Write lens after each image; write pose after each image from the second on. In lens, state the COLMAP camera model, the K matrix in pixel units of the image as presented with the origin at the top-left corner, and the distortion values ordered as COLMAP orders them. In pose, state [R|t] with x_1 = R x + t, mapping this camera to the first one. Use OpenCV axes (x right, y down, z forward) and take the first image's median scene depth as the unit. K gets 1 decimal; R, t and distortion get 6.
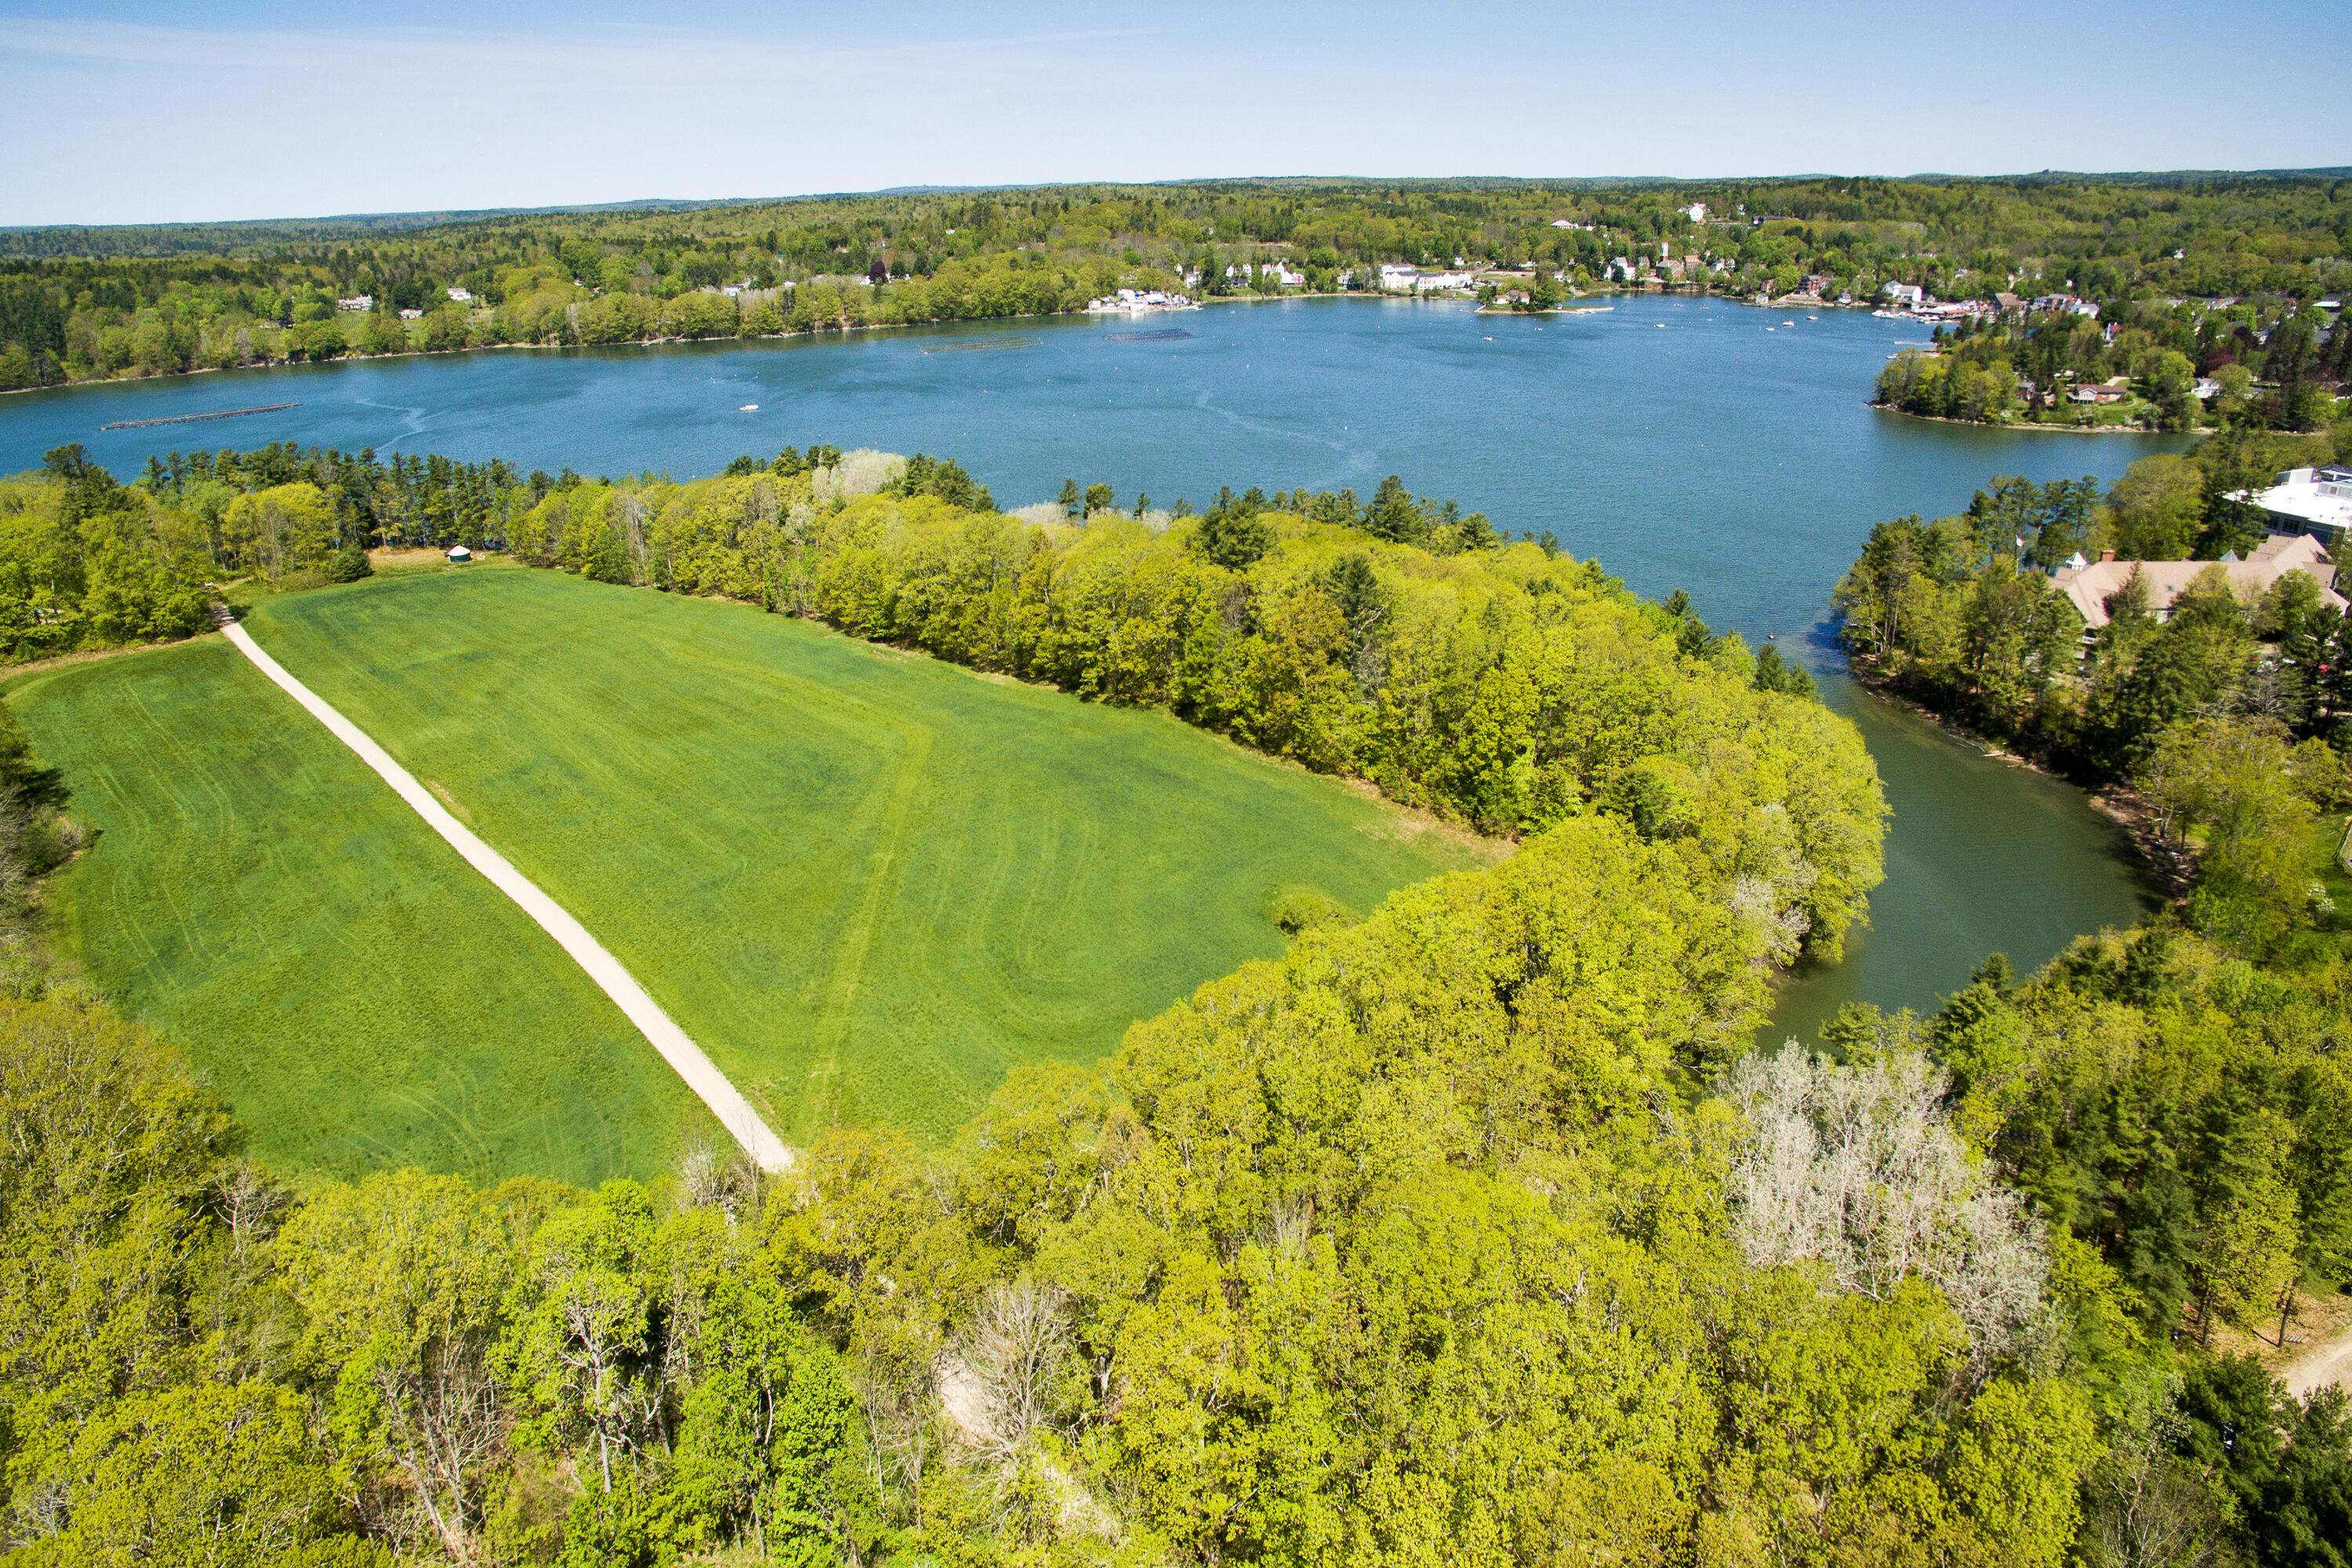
lens RADIAL K [[1369.3, 0, 1150.9], [0, 1369.3, 718.2], [0, 0, 1]] dist [-0.126969, 0.093560]
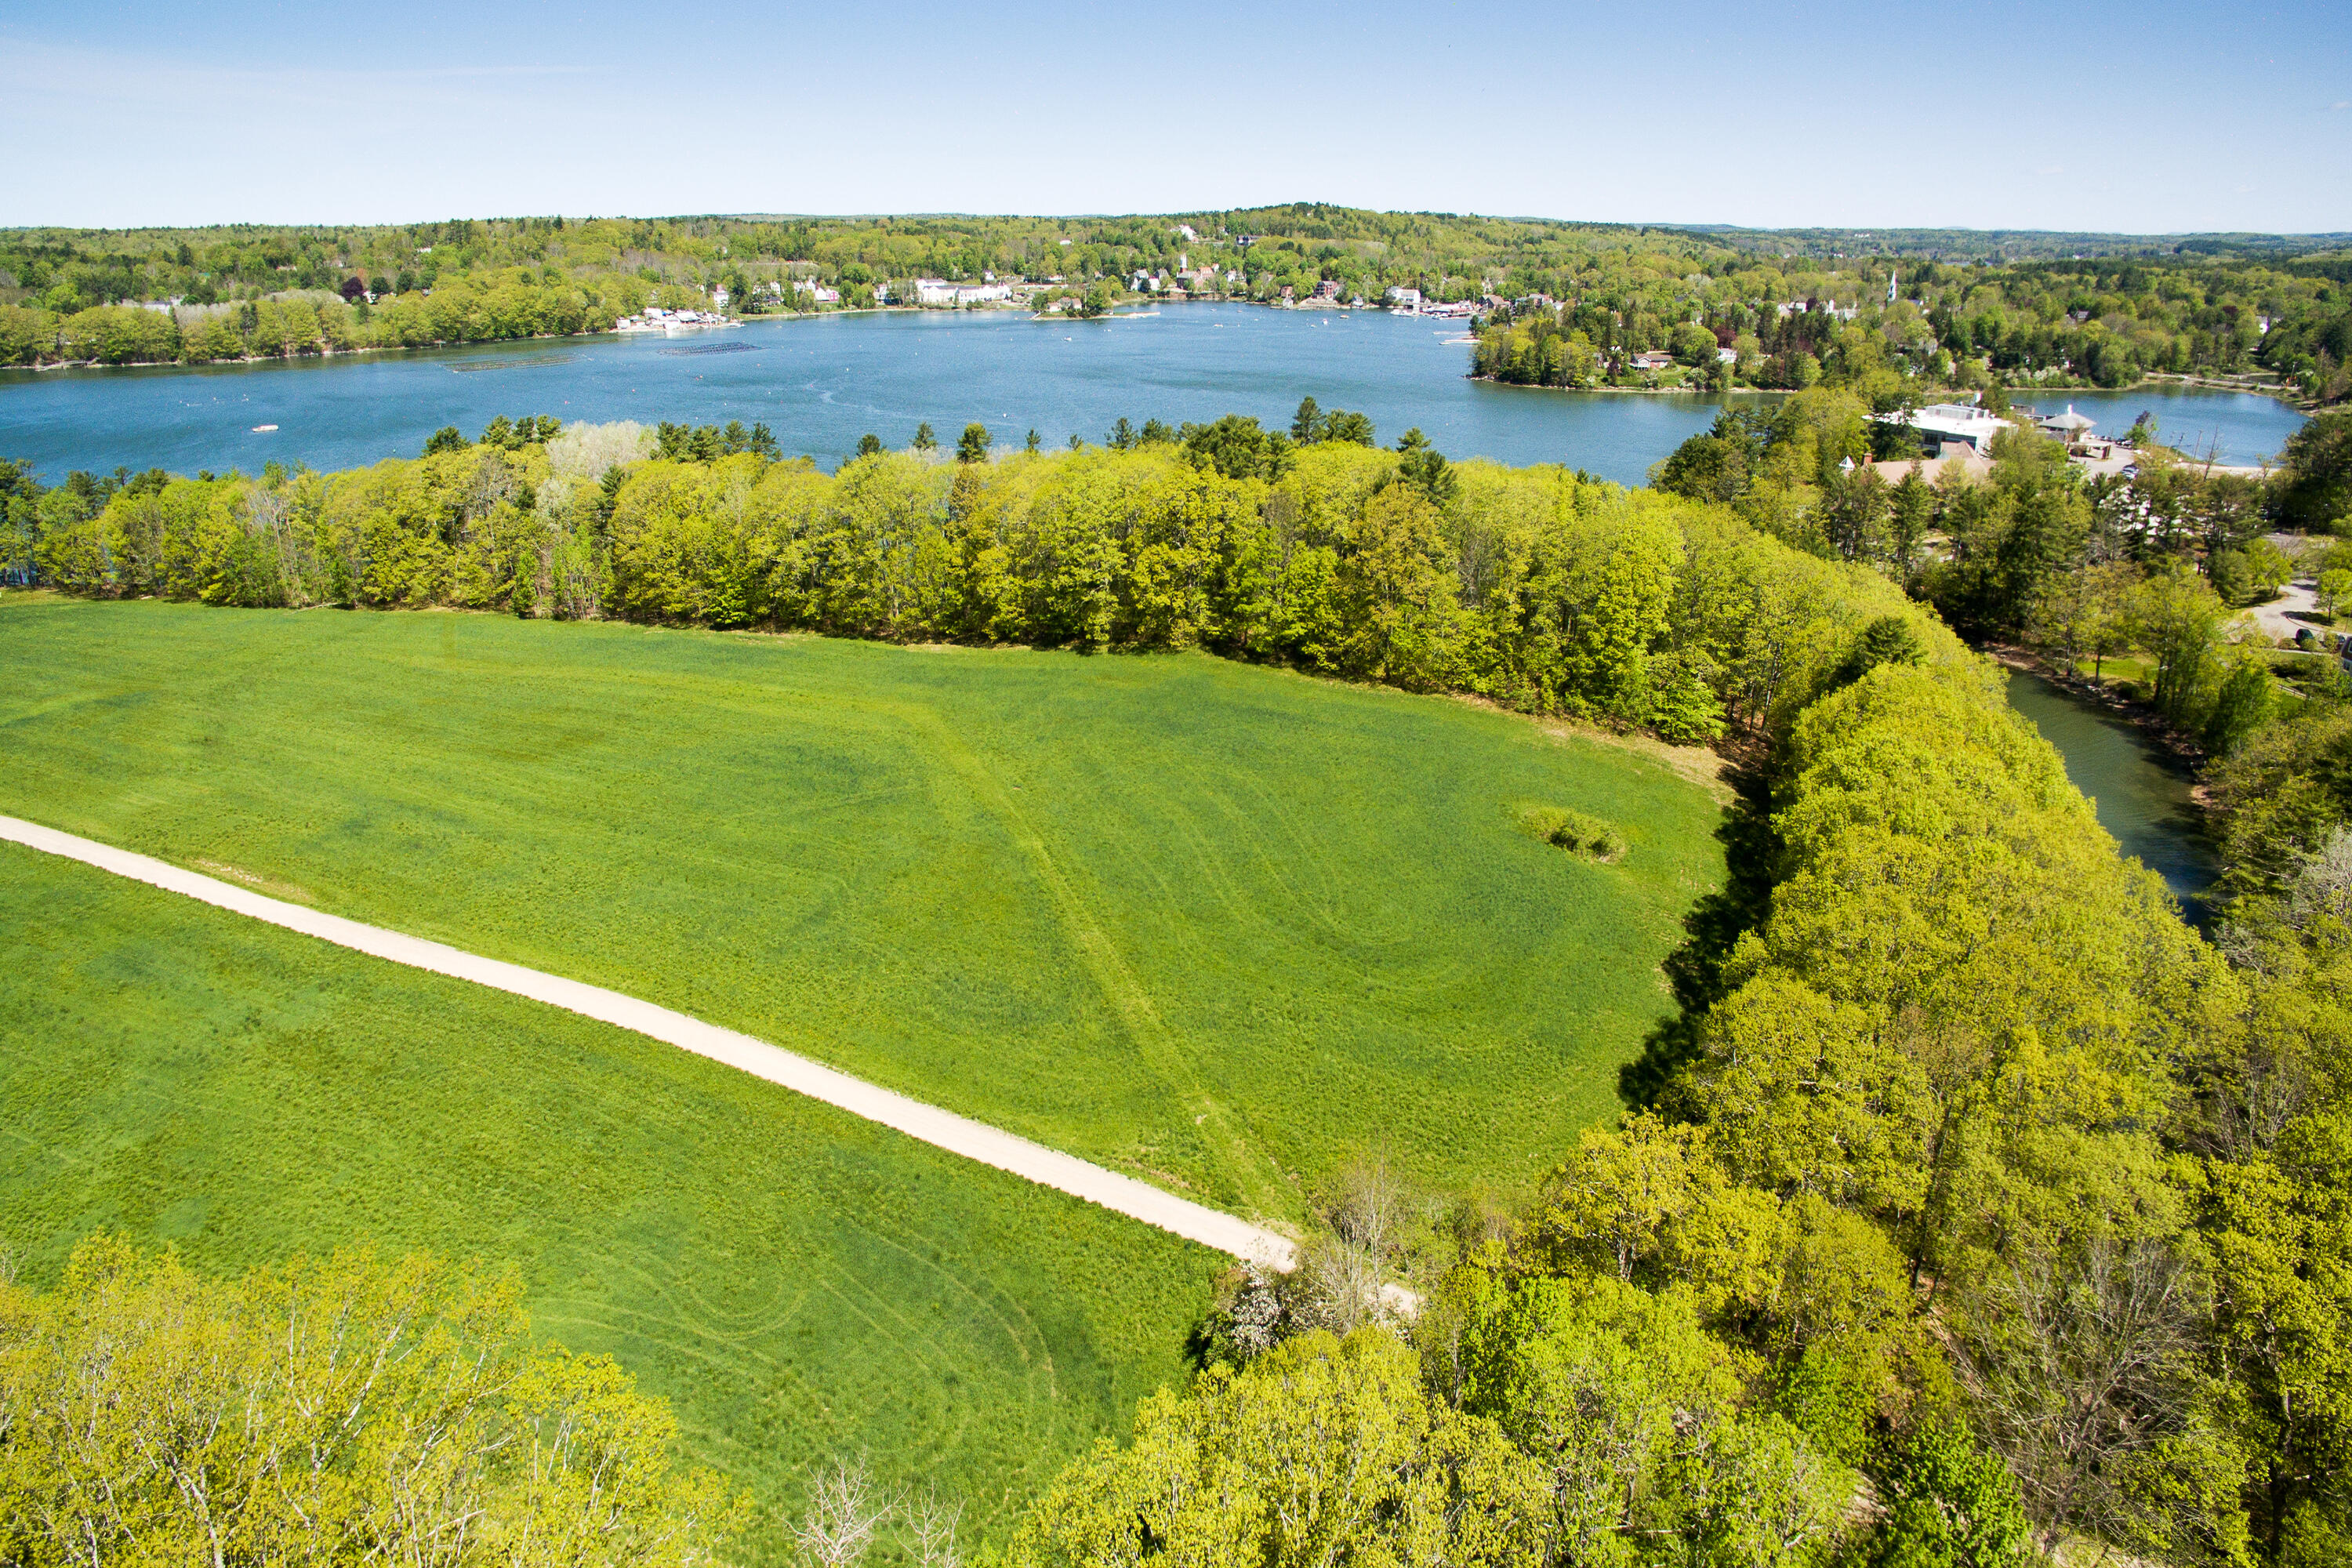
lens RADIAL K [[1370.3, 0, 1140.4], [0, 1370.3, 724.7], [0, 0, 1]] dist [-0.128250, 0.110275]
pose [[0.928441, -0.110059, 0.354801, -0.130052], [0.118952, 0.992895, -0.003277, 0.014972], [-0.351919, 0.045247, 0.934936, 0.088907]]
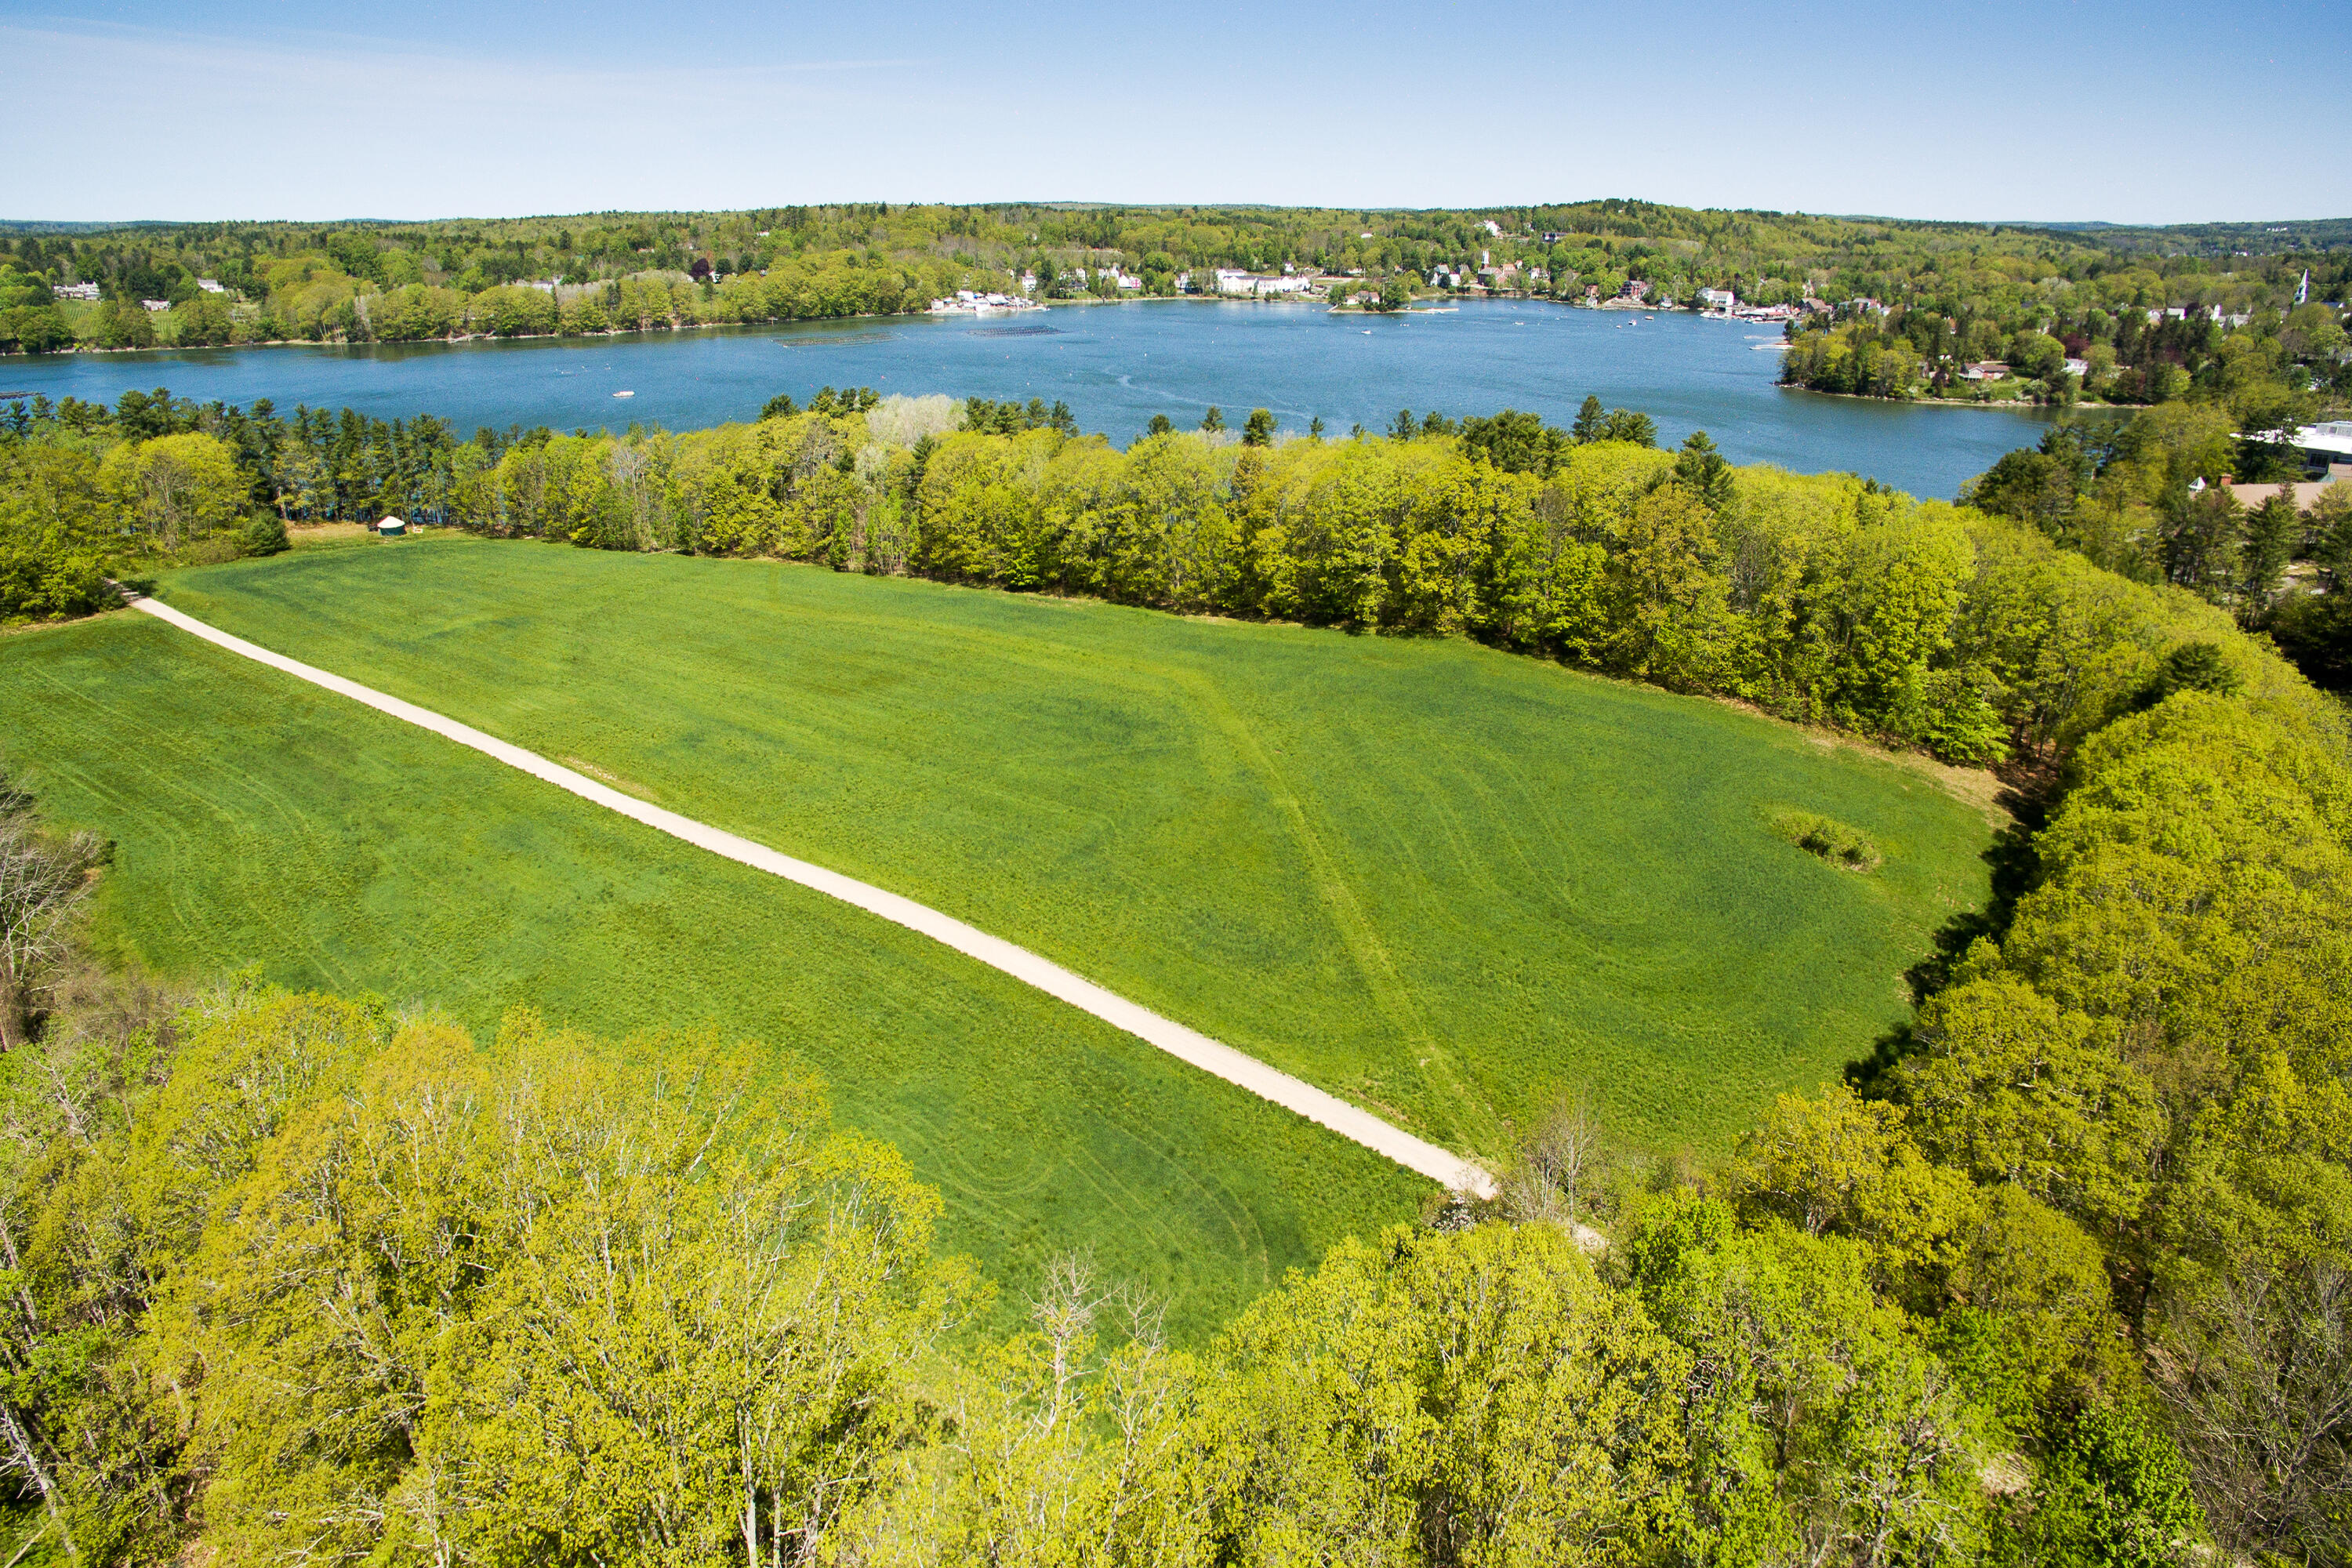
lens RADIAL K [[1372.6, 0, 1142.3], [0, 1372.6, 703.9], [0, 0, 1]] dist [-0.126571, 0.099927]
pose [[0.985166, -0.037401, 0.167480, -0.134102], [0.042630, 0.998706, -0.027733, 0.020259], [-0.166226, 0.034461, 0.985485, 0.071840]]
